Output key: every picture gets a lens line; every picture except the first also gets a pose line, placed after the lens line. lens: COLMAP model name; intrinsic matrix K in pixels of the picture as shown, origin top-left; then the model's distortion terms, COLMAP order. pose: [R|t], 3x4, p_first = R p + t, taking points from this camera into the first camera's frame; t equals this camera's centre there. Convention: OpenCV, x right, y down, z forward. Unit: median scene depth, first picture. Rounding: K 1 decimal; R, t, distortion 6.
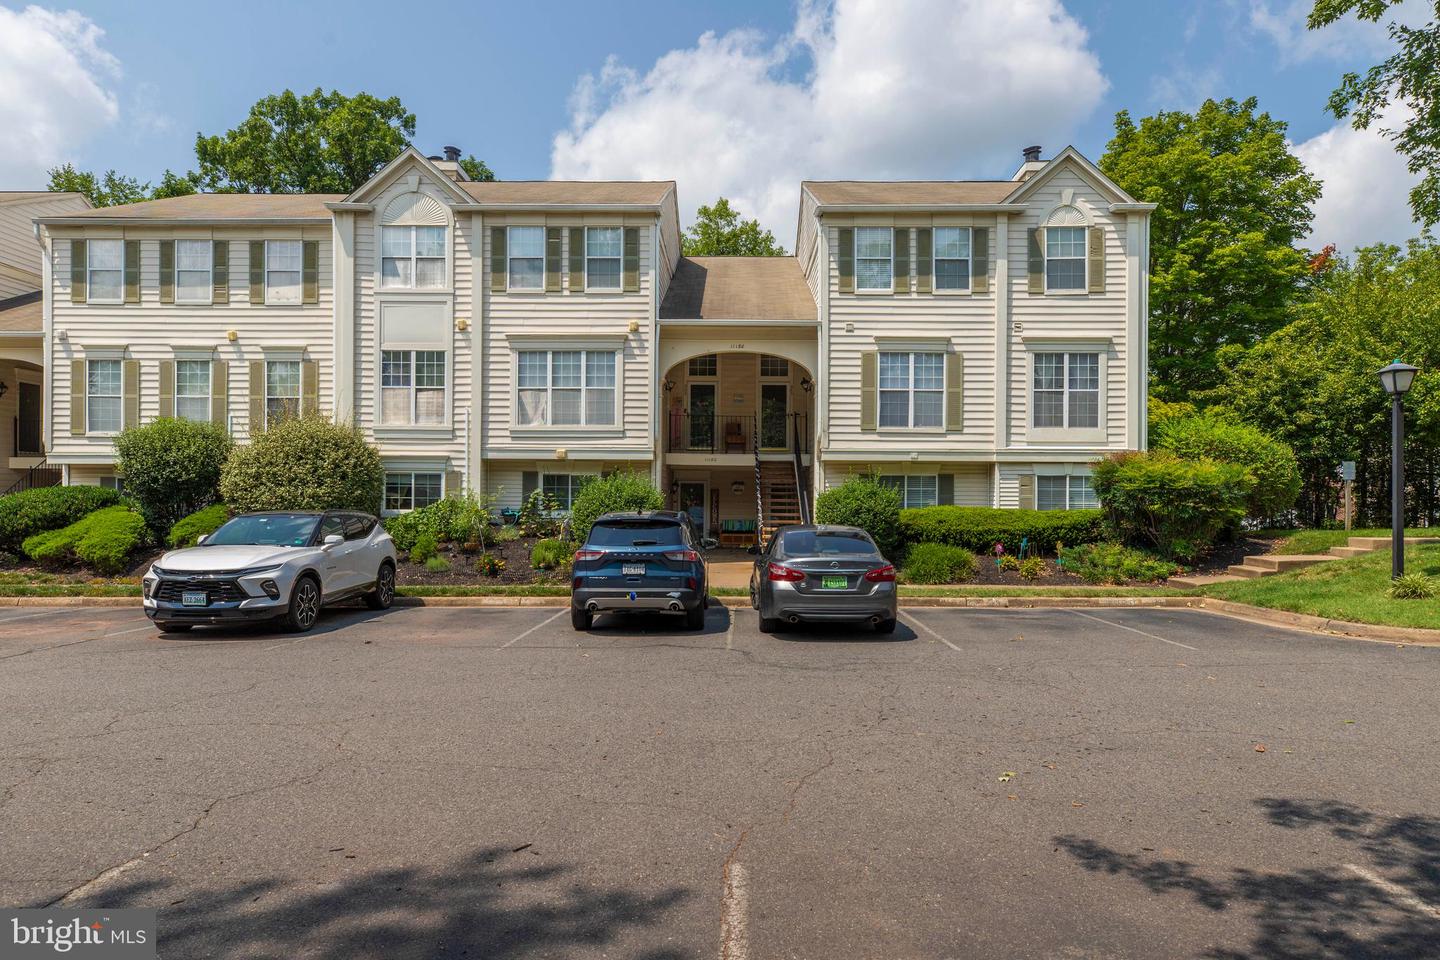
lens RADIAL K [[1000.1, 0, 720.0], [0, 1000.1, 480.0], [0, 0, 1]] dist [-0.000524, -0.000066]
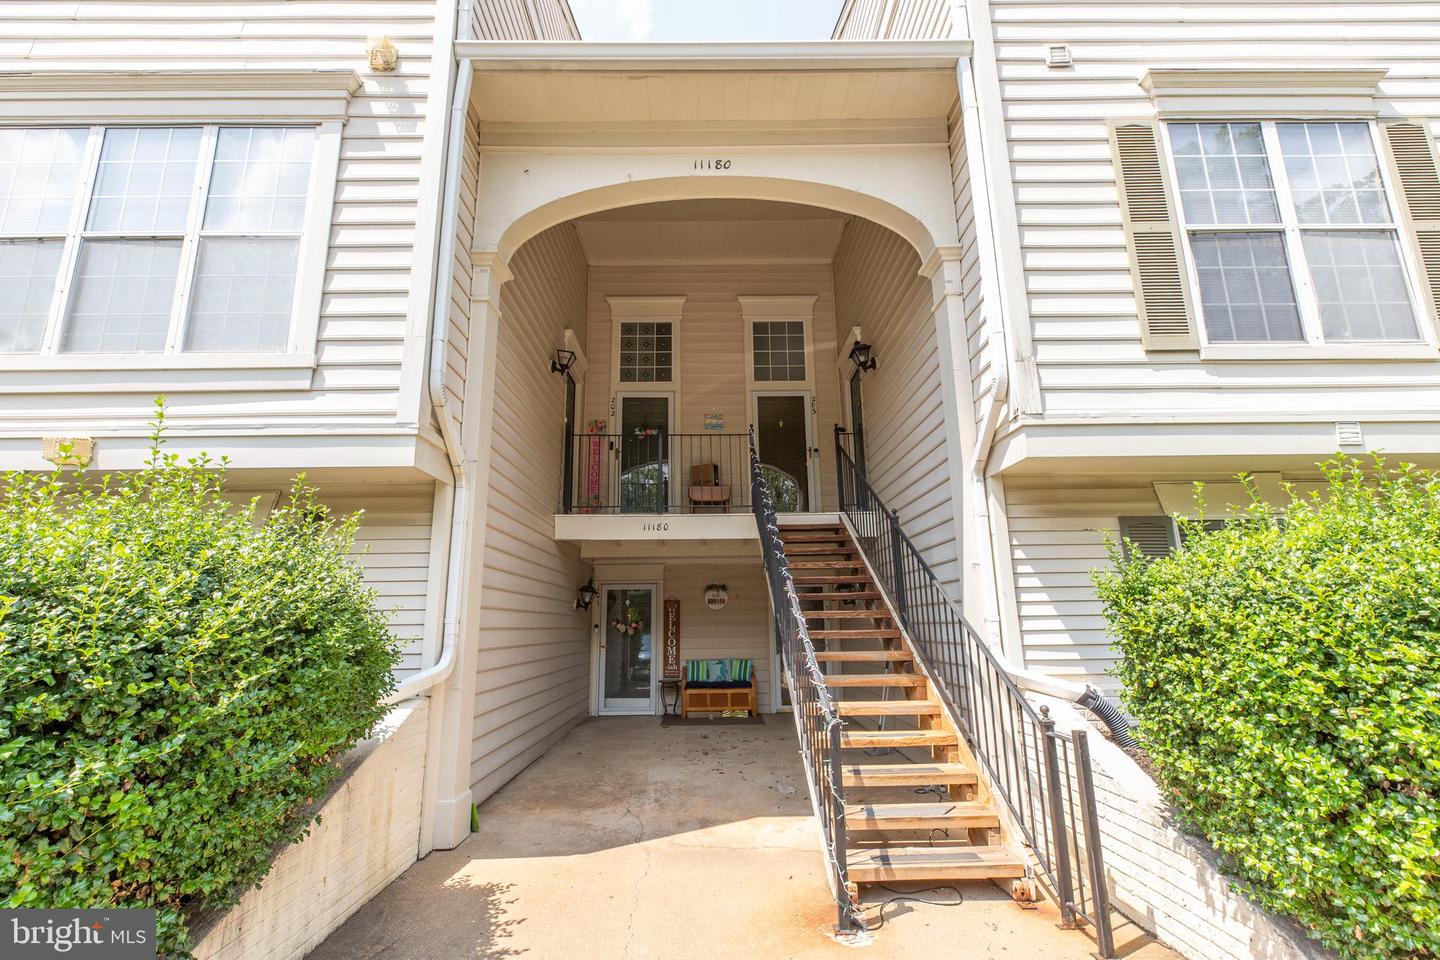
lens RADIAL K [[649.3, 0, 715.2], [0, 649.3, 476.5], [0, 0, 1]] dist [0.001159, 0.011006]
pose [[0.999445, -0.015048, 0.029706, 0.010337], [0.020864, 0.978242, -0.206416, 0.020484], [-0.025953, 0.206922, 0.978013, 0.801232]]
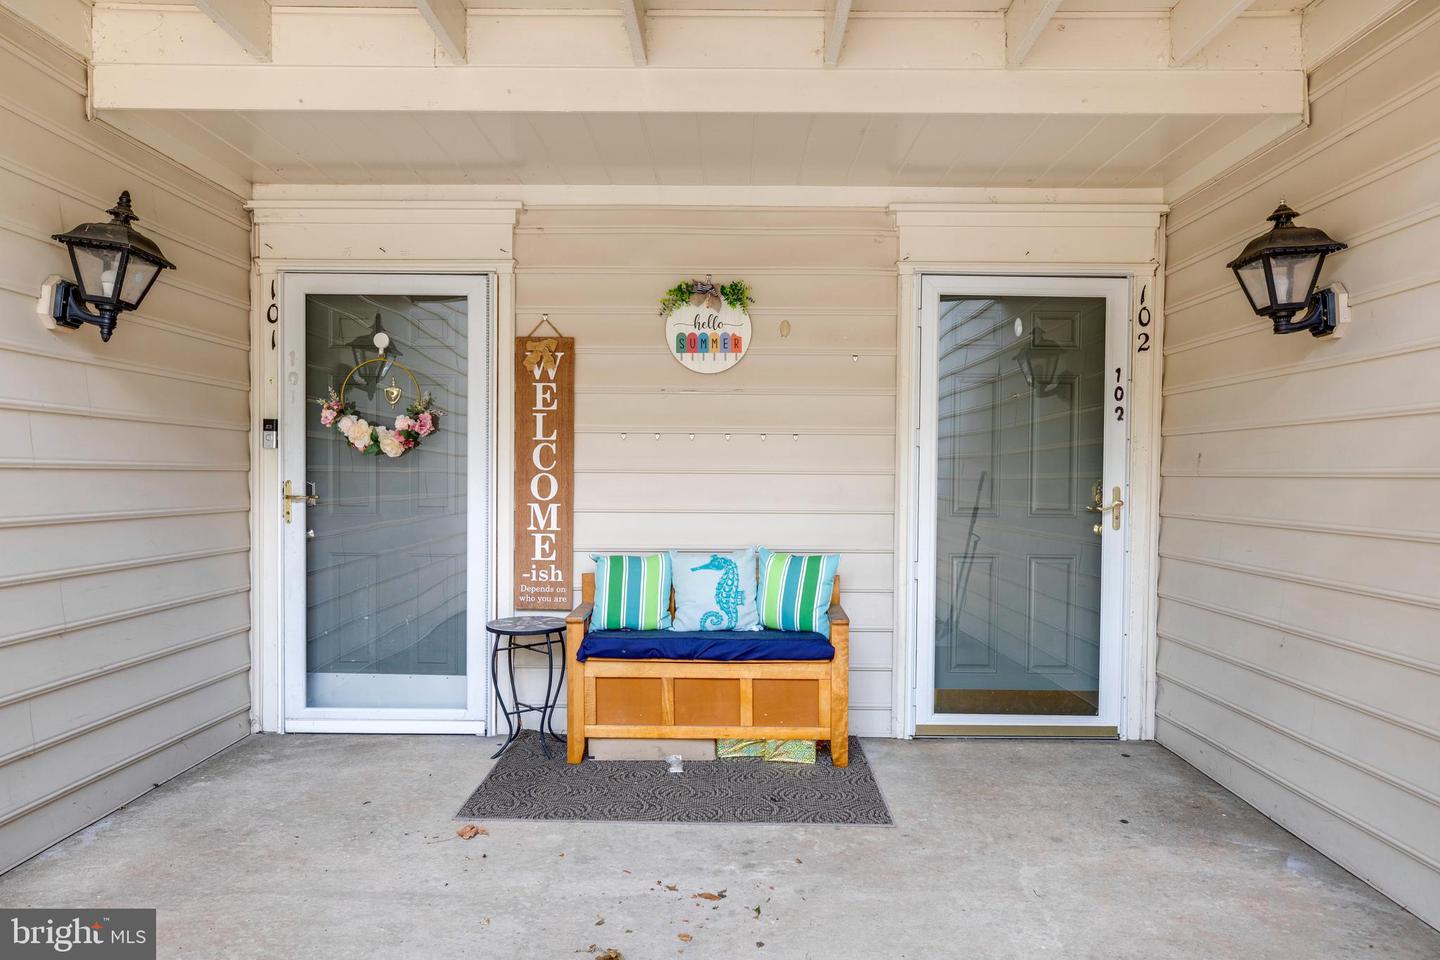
lens RADIAL K [[1000.1, 0, 720.0], [0, 1000.1, 480.0], [0, 0, 1]] dist [-0.000524, -0.000066]
pose [[0.999966, -0.000540, 0.008284, 0.022960], [0.000310, 0.999613, 0.027799, 0.031790], [-0.008296, -0.027795, 0.999579, 1.054994]]
